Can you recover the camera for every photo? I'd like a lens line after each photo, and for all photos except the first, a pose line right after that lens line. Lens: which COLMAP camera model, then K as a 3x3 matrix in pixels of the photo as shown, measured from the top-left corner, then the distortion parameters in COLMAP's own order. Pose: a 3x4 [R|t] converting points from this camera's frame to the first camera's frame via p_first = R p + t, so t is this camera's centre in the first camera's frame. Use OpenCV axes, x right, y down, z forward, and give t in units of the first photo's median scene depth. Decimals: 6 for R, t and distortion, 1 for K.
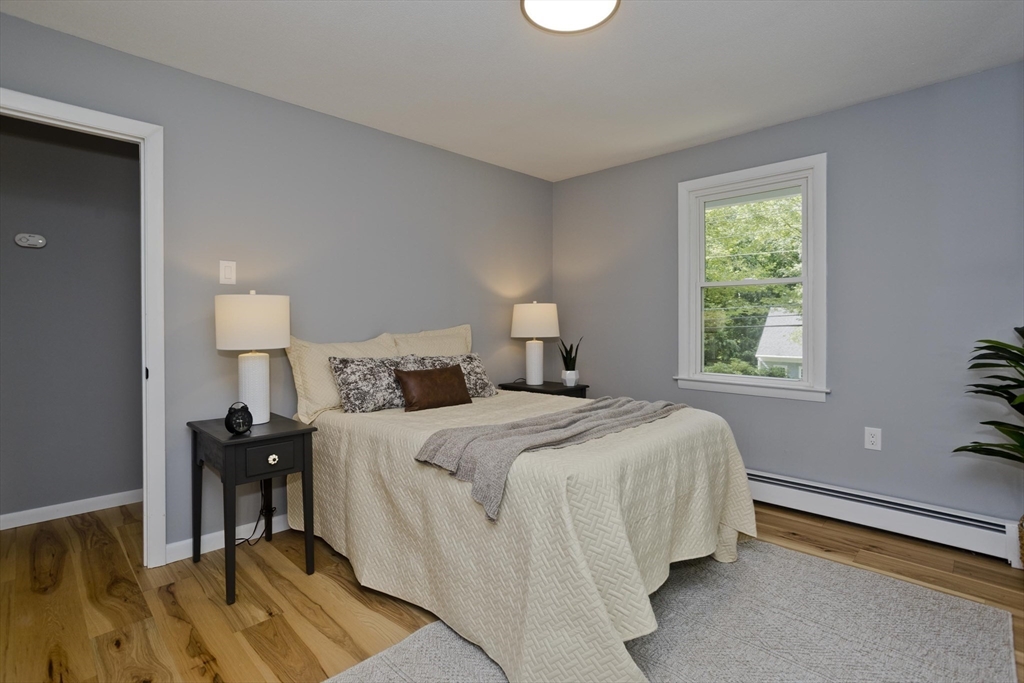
lens RADIAL K [[492.3, 0, 517.8], [0, 492.3, 331.6], [0, 0, 1]] dist [-0.042011, 0.028532]
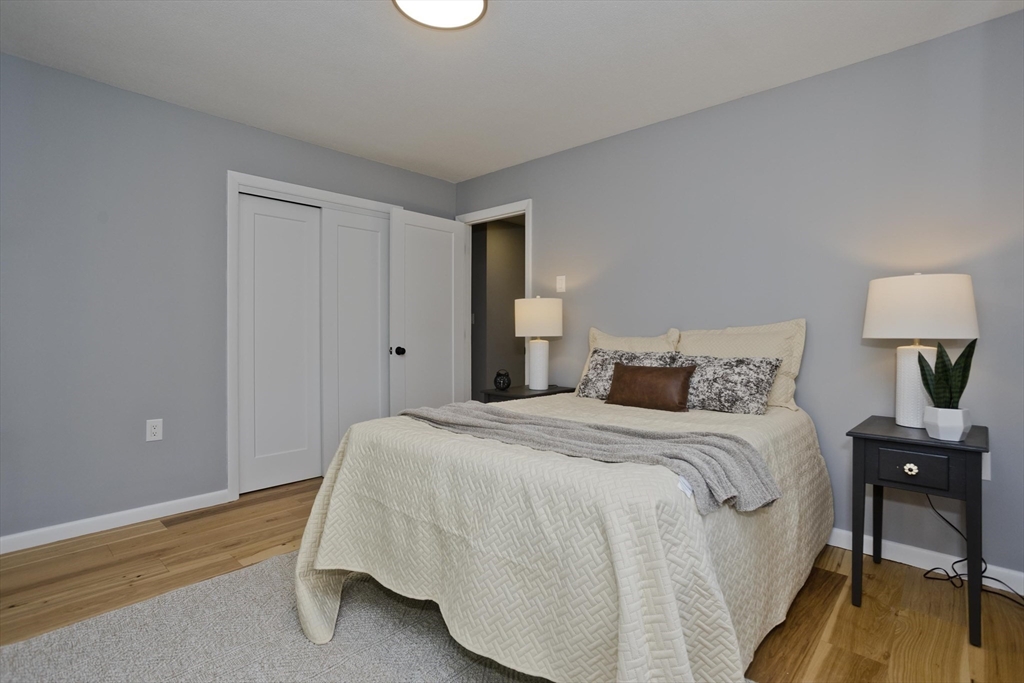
lens RADIAL K [[511.3, 0, 514.4], [0, 511.3, 314.1], [0, 0, 1]] dist [-0.053993, 0.029547]
pose [[0.056412, -0.004927, -0.998395, 0.854687], [-0.001759, 0.999986, -0.005034, -0.022222], [0.998406, 0.002040, 0.056403, 0.743516]]
